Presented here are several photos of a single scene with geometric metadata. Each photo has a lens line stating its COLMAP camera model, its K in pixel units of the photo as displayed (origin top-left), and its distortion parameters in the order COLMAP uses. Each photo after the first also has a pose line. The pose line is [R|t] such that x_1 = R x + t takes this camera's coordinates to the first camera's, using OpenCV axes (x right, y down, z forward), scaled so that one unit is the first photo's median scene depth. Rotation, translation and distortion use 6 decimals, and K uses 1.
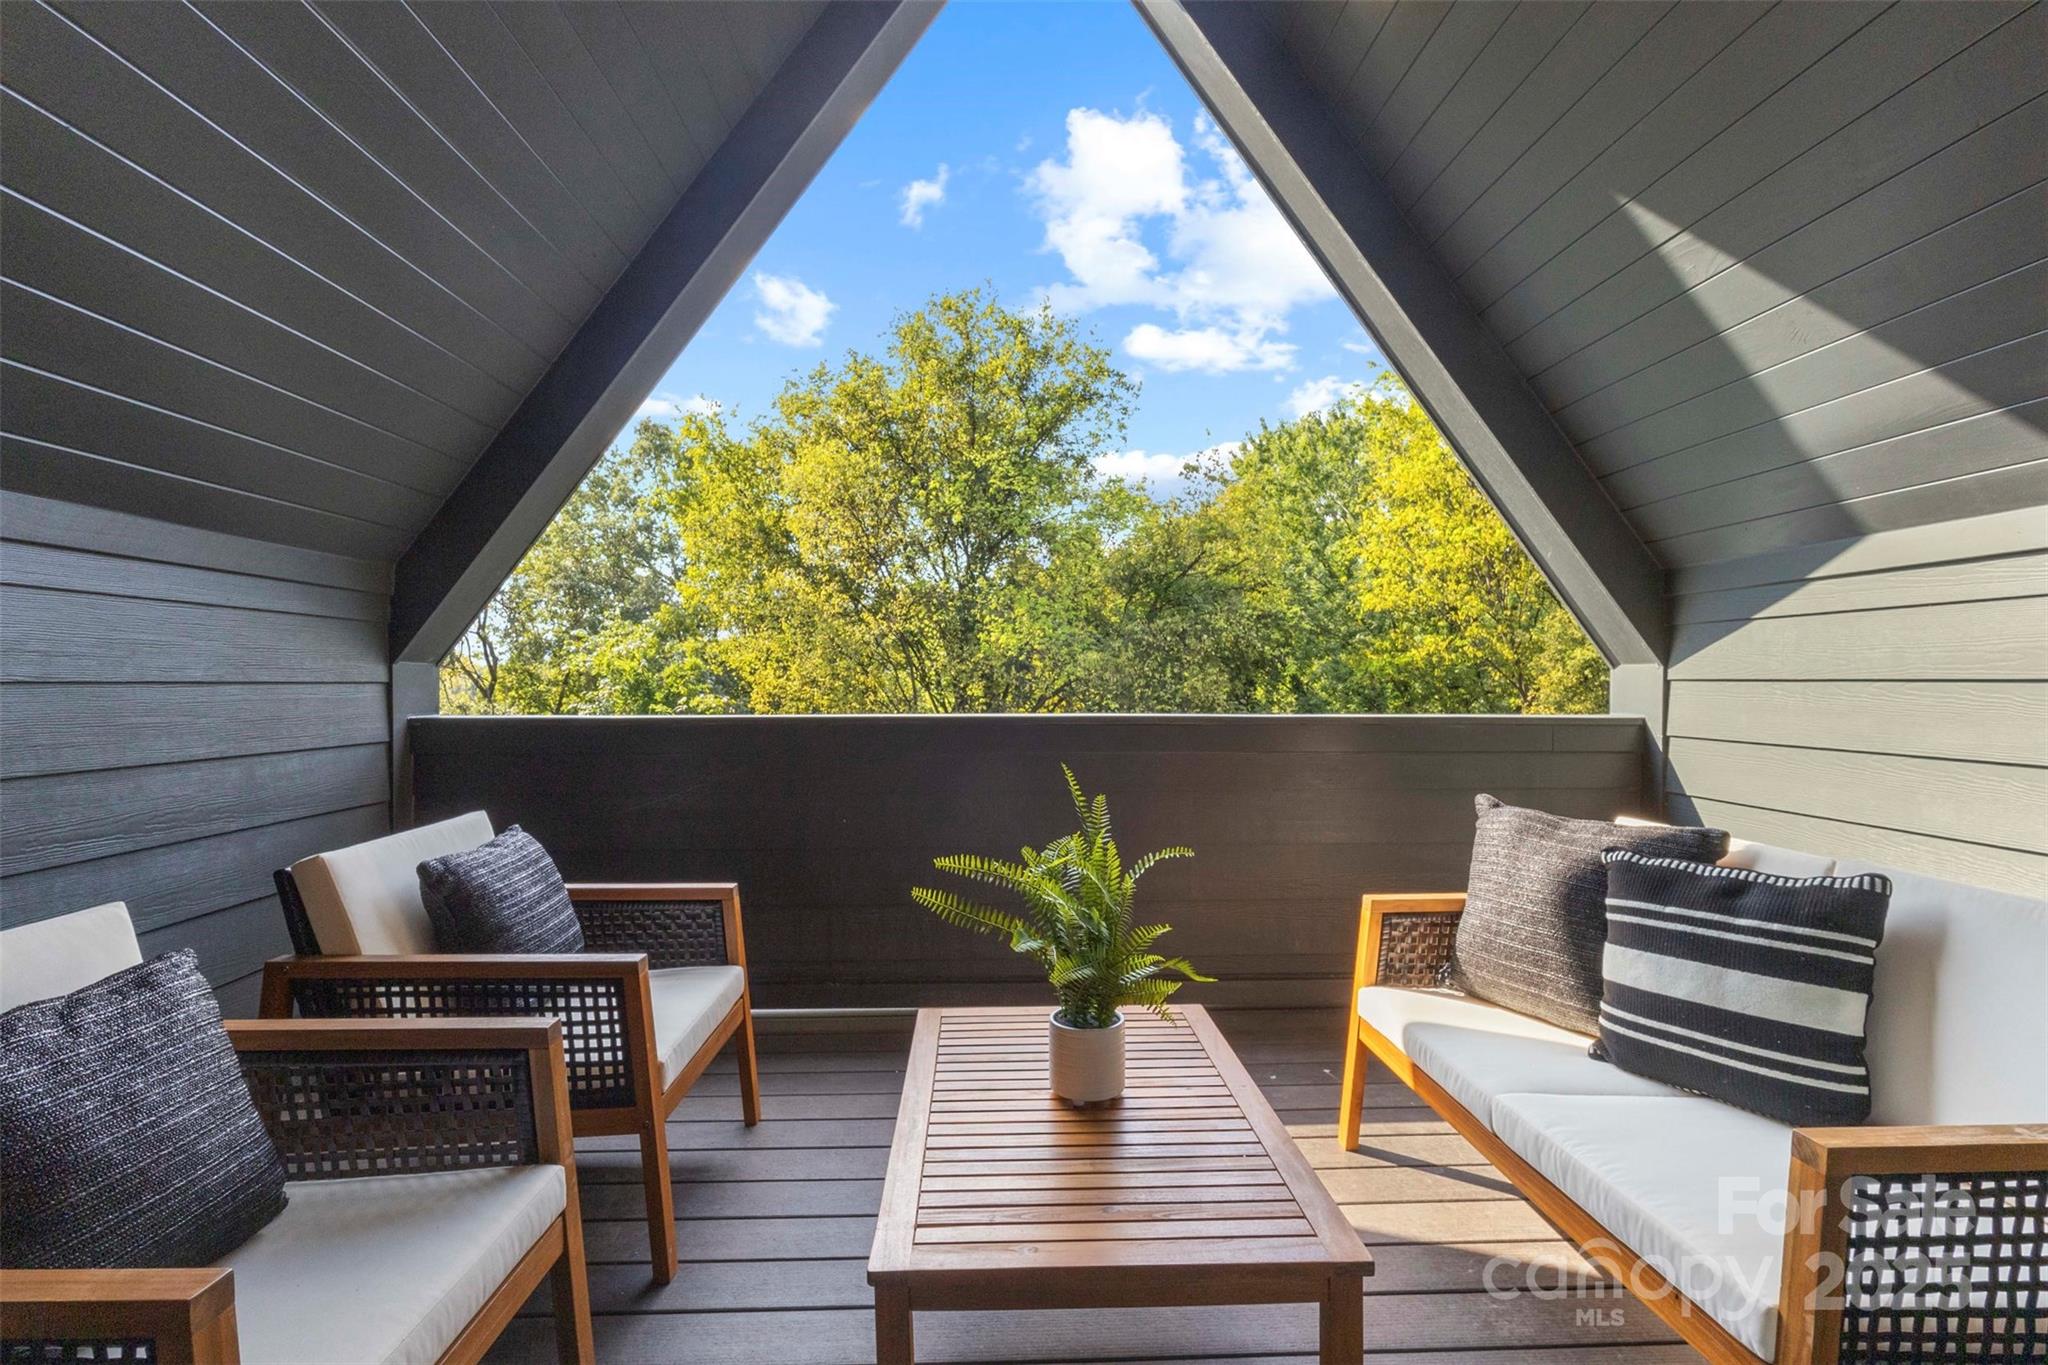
lens RADIAL K [[959.4, 0, 1026.4], [0, 959.4, 680.7], [0, 0, 1]] dist [0.003296, 0.001174]
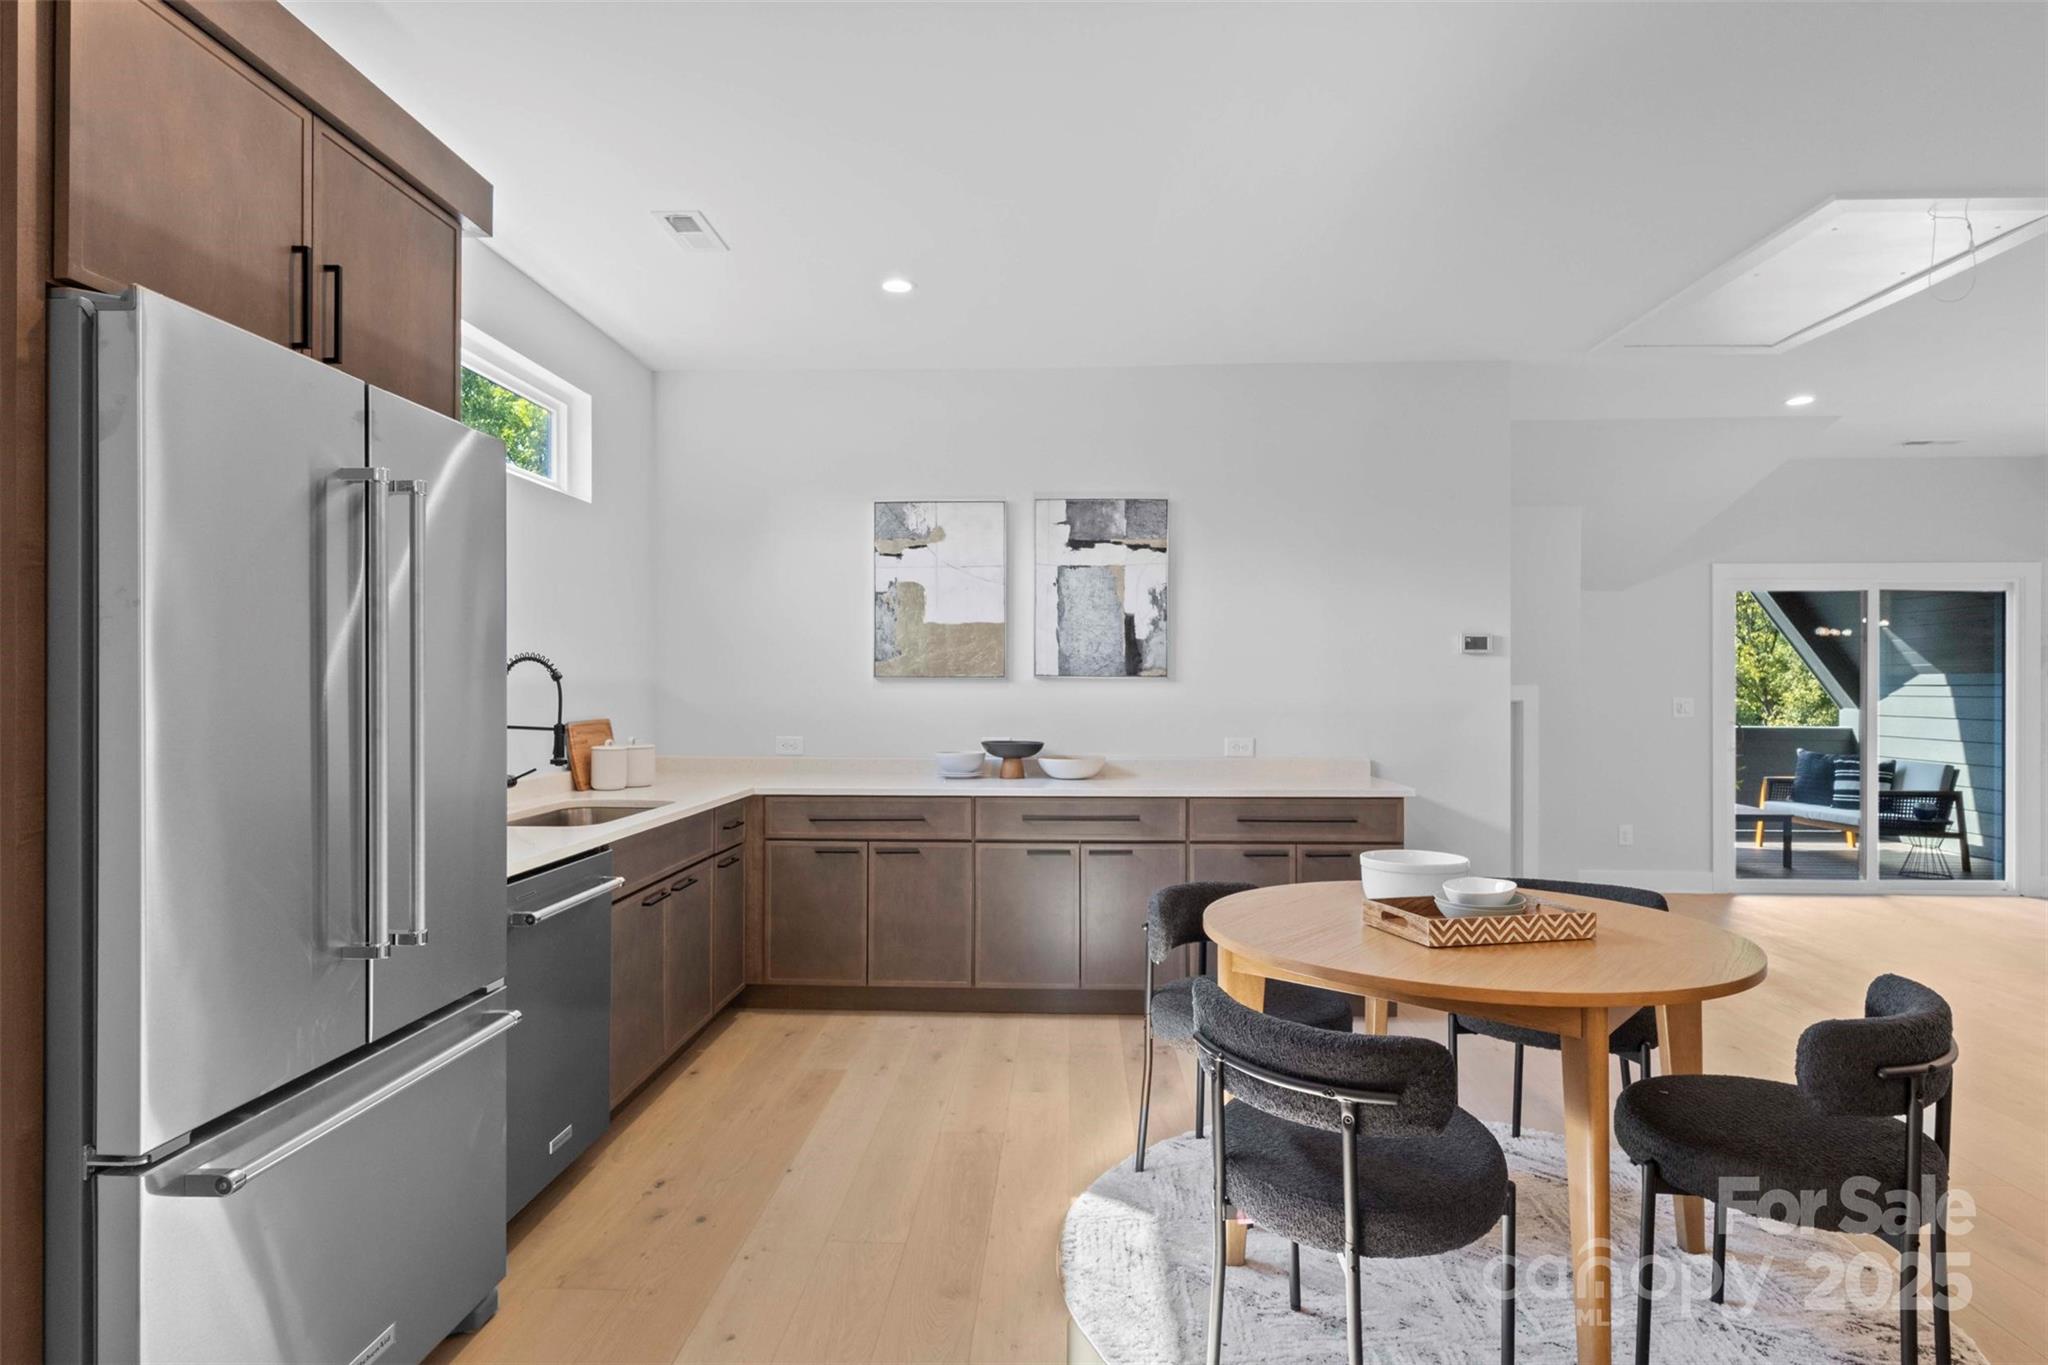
lens RADIAL K [[1111.4, 0, 1019.3], [0, 1111.4, 686.5], [0, 0, 1]] dist [0.001310, 0.000566]
pose [[0.995163, 0.008428, -0.097877, -1.372772], [-0.007725, 0.999942, 0.007561, -0.082691], [0.097935, -0.006768, 0.995170, -2.322164]]
